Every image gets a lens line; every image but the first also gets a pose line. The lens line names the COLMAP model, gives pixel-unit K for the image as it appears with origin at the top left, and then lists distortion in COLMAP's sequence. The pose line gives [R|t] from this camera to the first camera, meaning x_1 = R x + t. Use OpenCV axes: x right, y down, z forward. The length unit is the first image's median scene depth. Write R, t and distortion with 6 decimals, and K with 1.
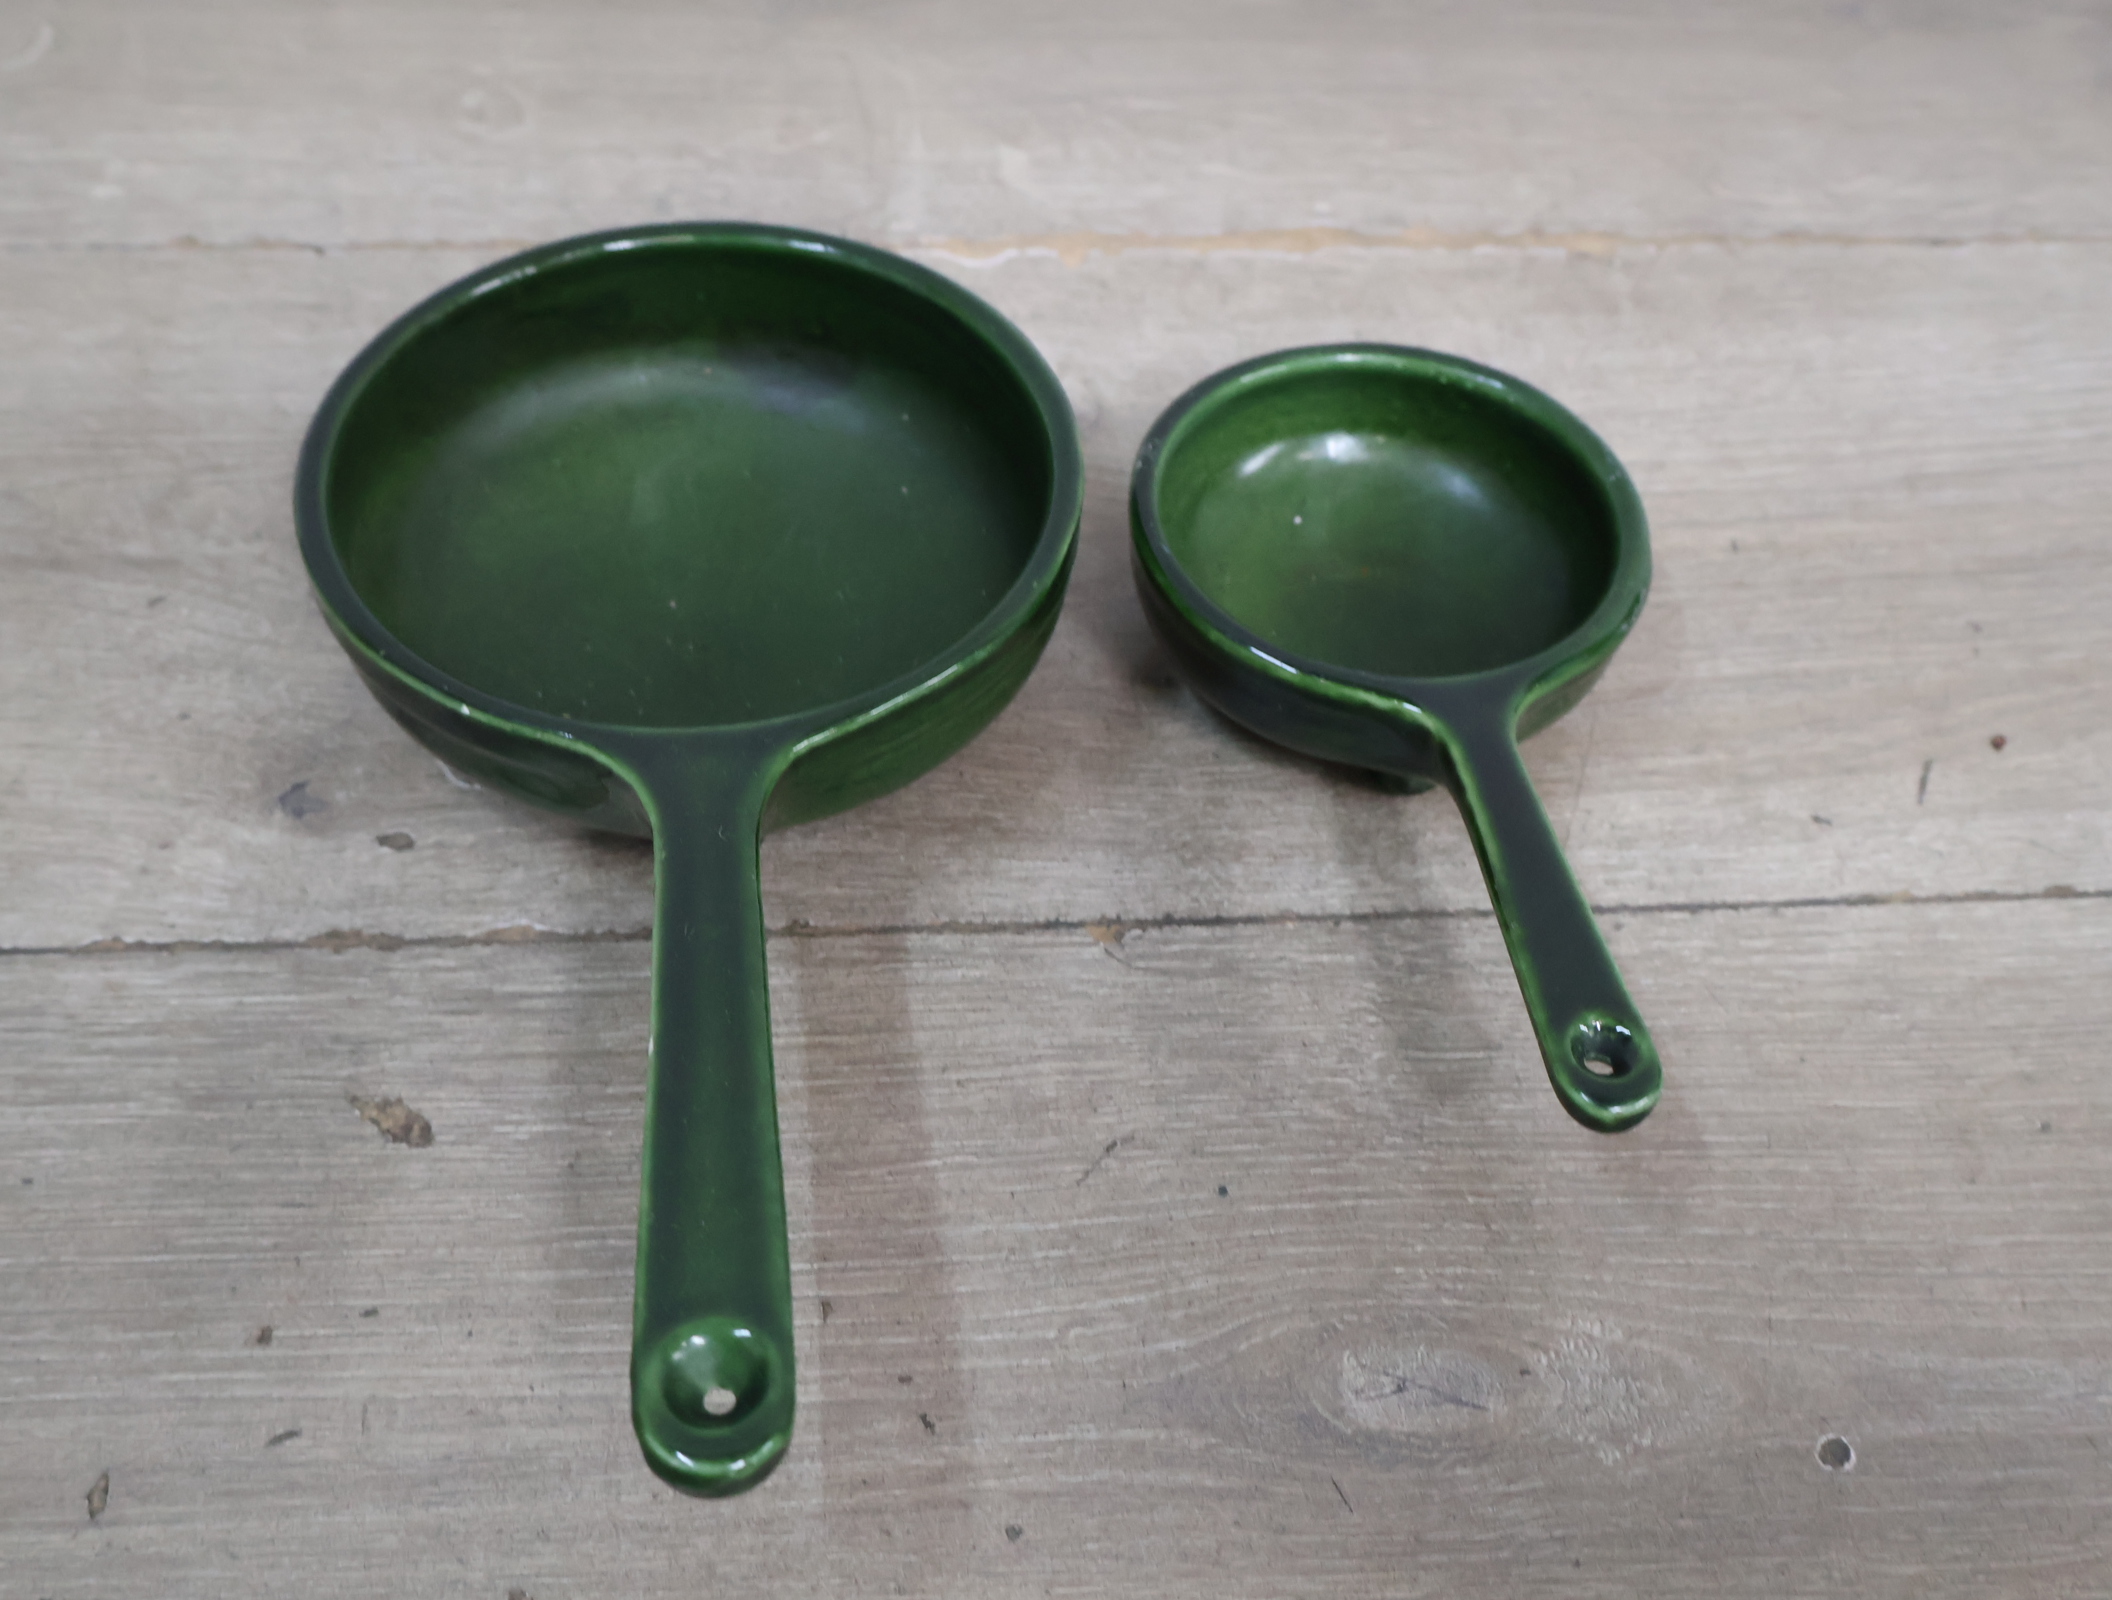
lens RADIAL K [[2432.7, 0, 1046.3], [0, 2432.7, 799.8], [0, 0, 1]] dist [0.011303, 0.000000]
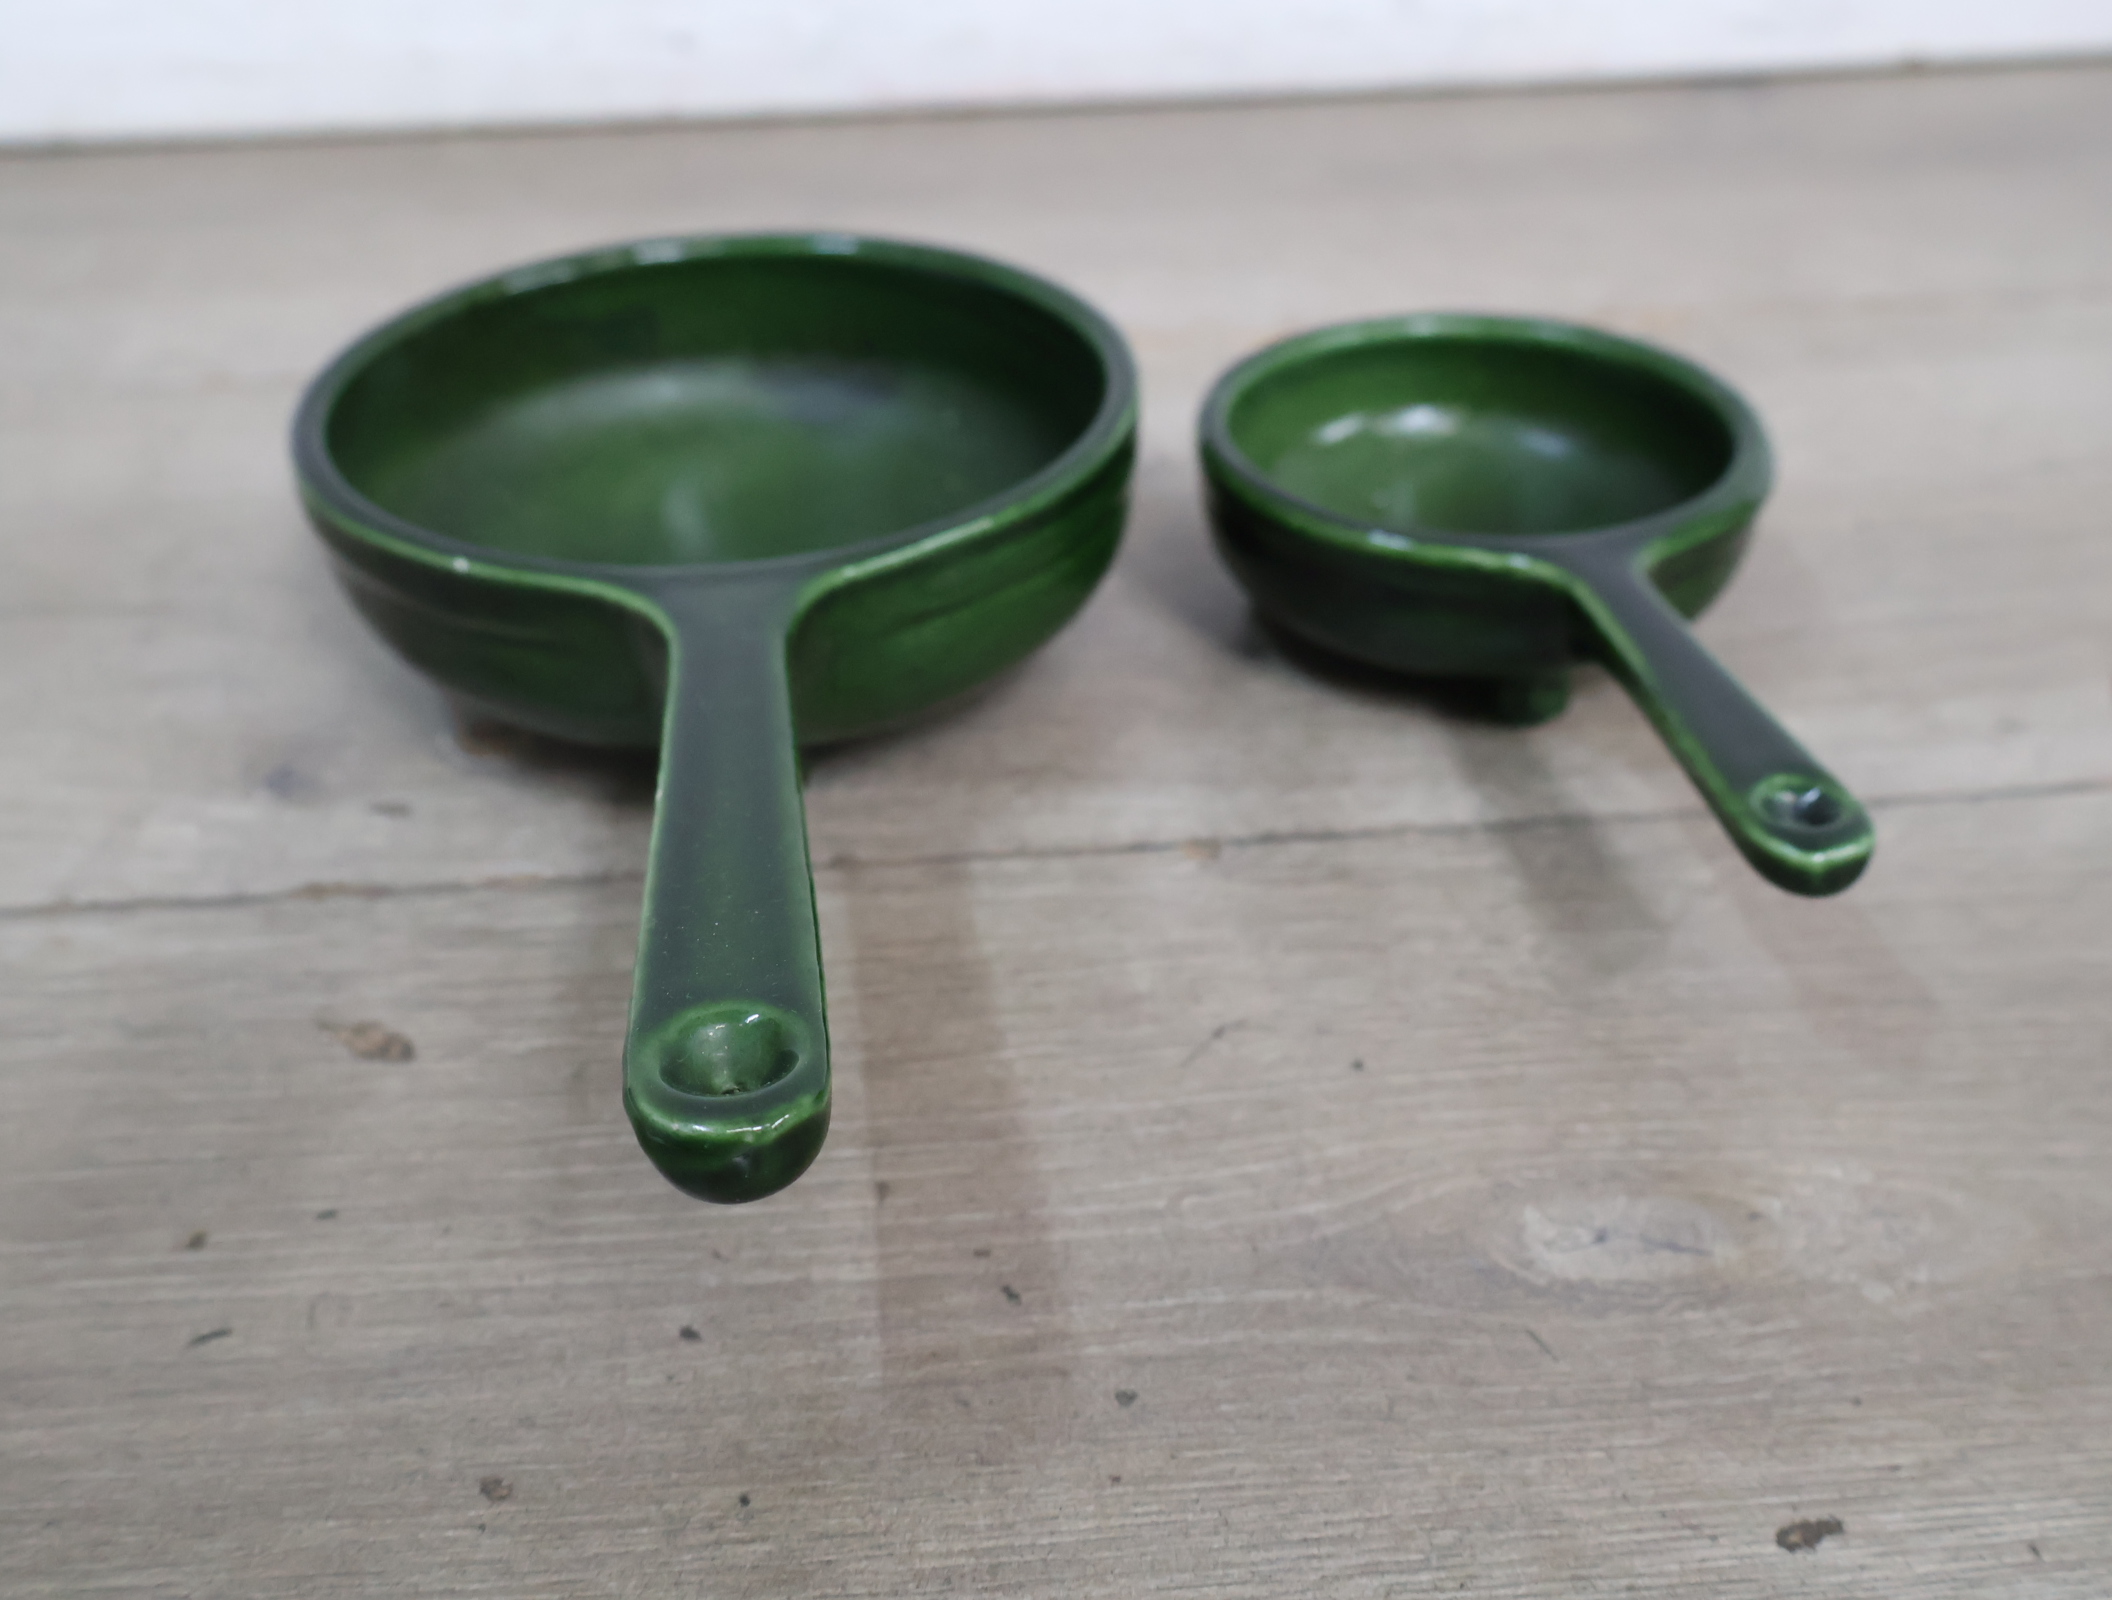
lens RADIAL K [[2432.7, 0, 1050.7], [0, 2432.7, 796.7], [0, 0, 1]] dist [0.011303, 0.000000]
pose [[0.997989, -0.058218, -0.025090, -0.005728], [0.048961, 0.959245, -0.278301, 0.289778], [0.040269, 0.276513, 0.960166, 0.170261]]
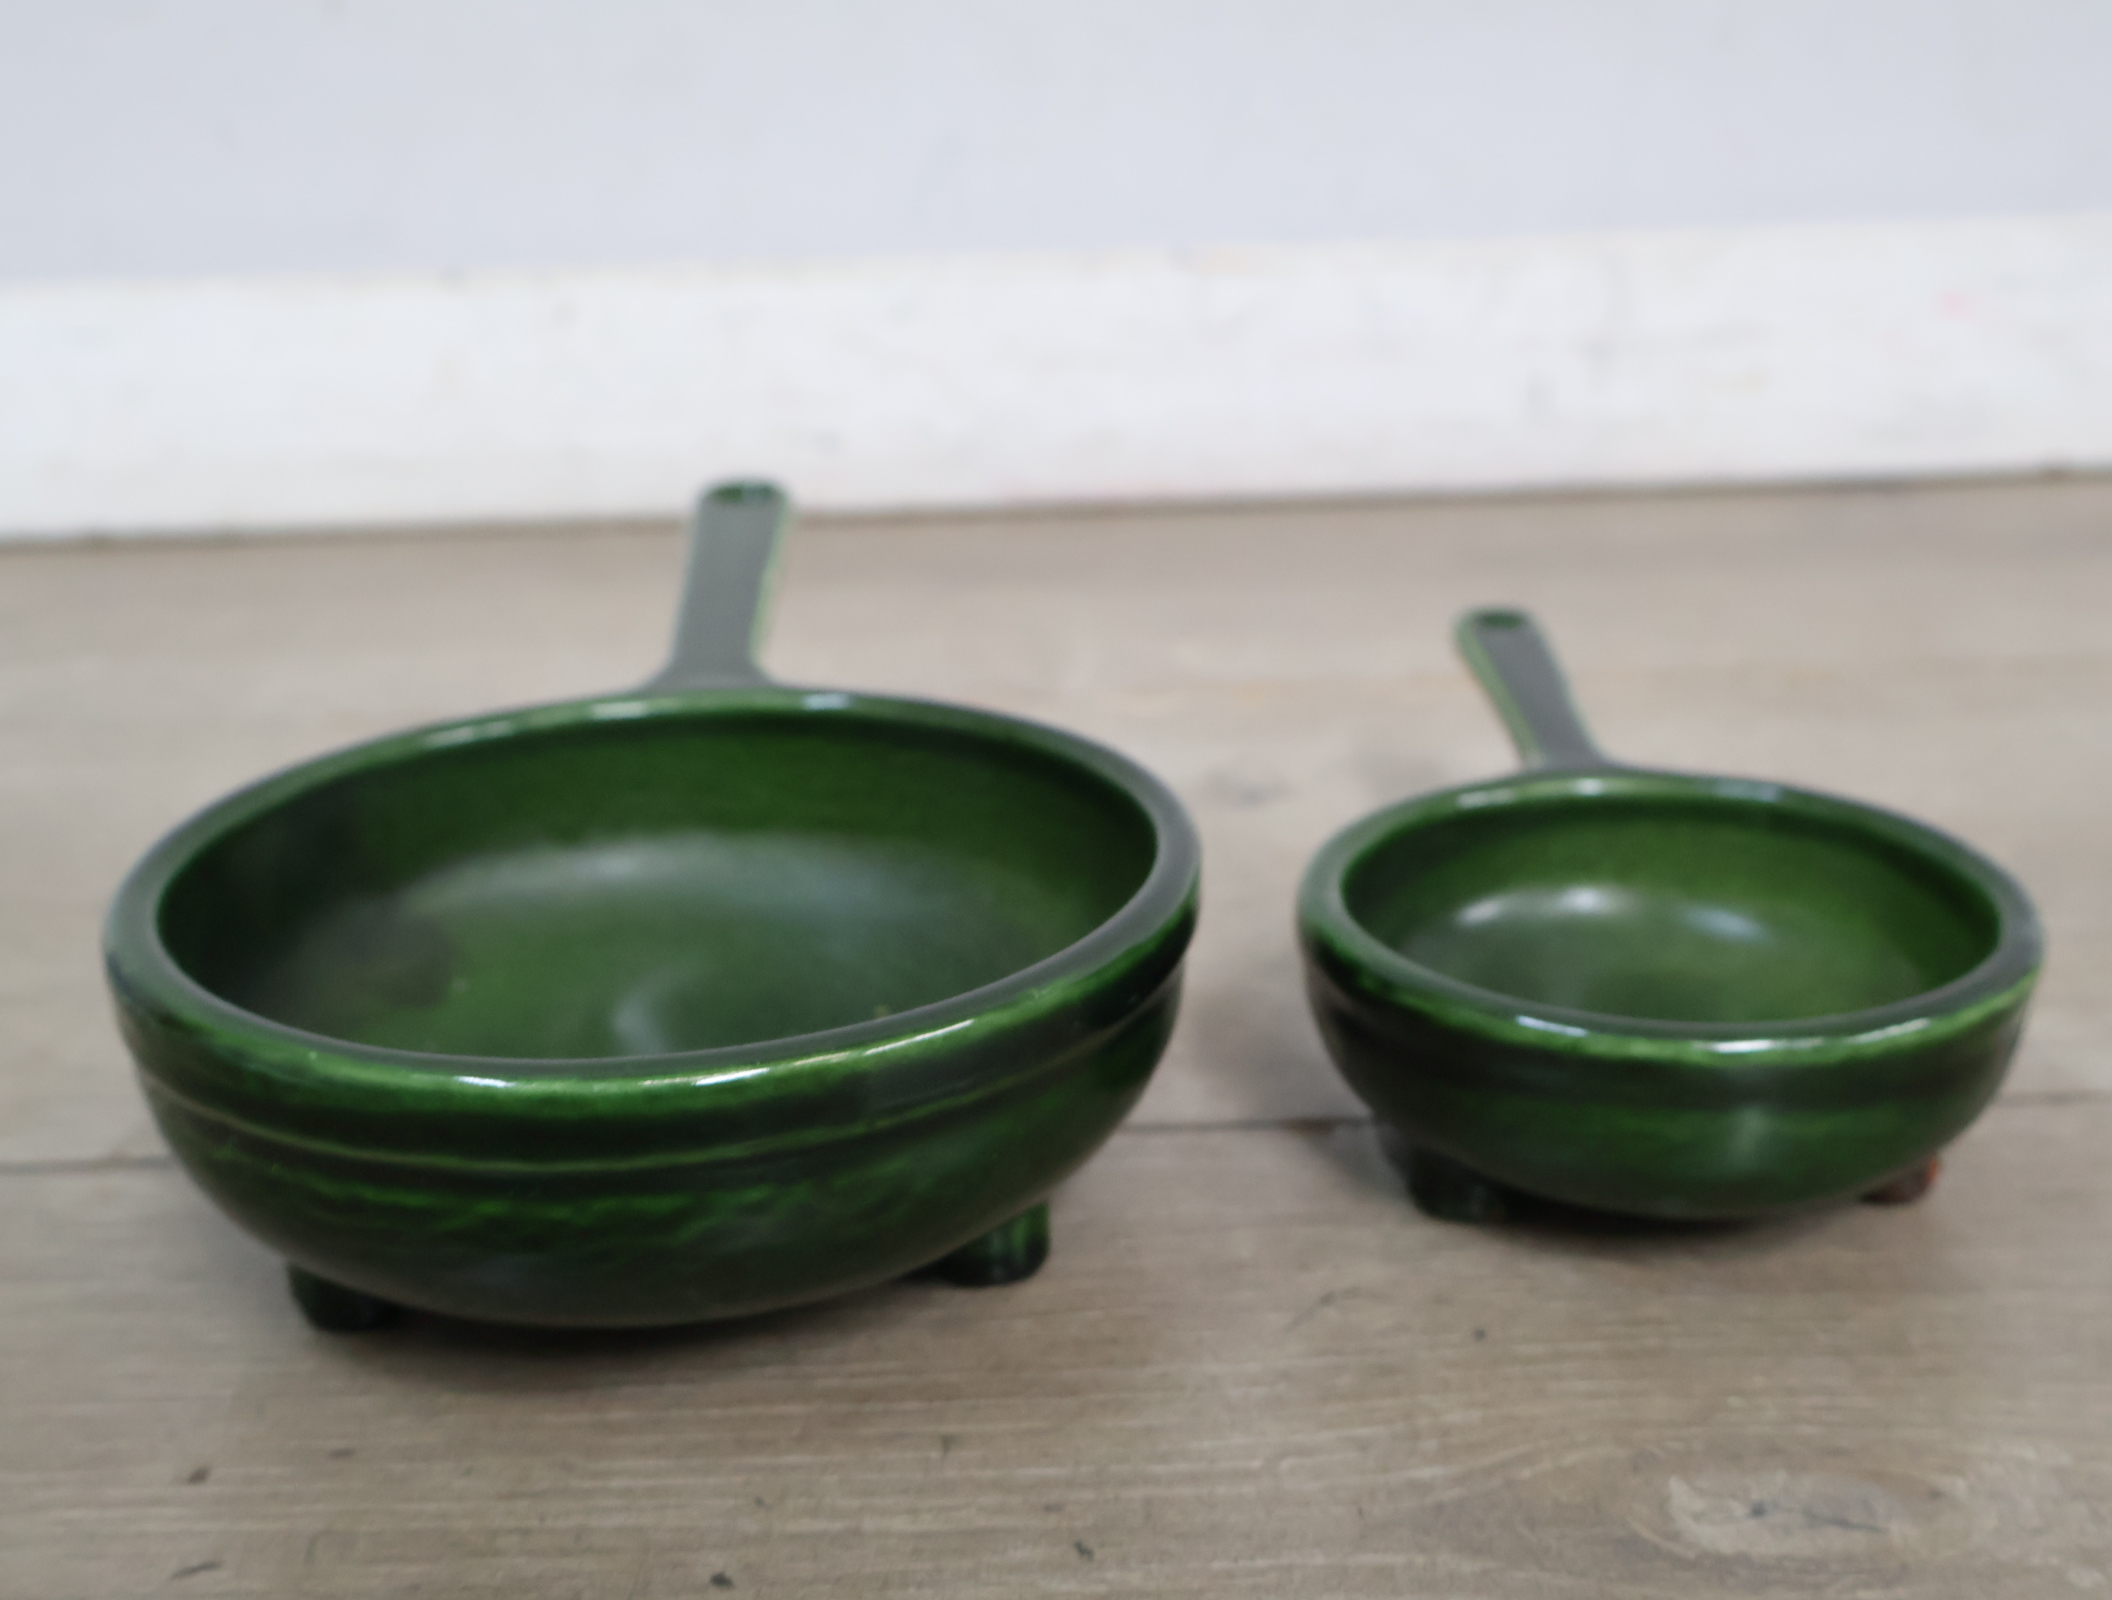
lens RADIAL K [[2432.7, 0, 1051.7], [0, 2432.7, 802.2], [0, 0, 1]] dist [0.011303, 0.000000]
pose [[0.995642, -0.051638, -0.077660, 0.007420], [0.008411, 0.879047, -0.476660, 0.361791], [0.092881, 0.473930, 0.875650, 0.247578]]
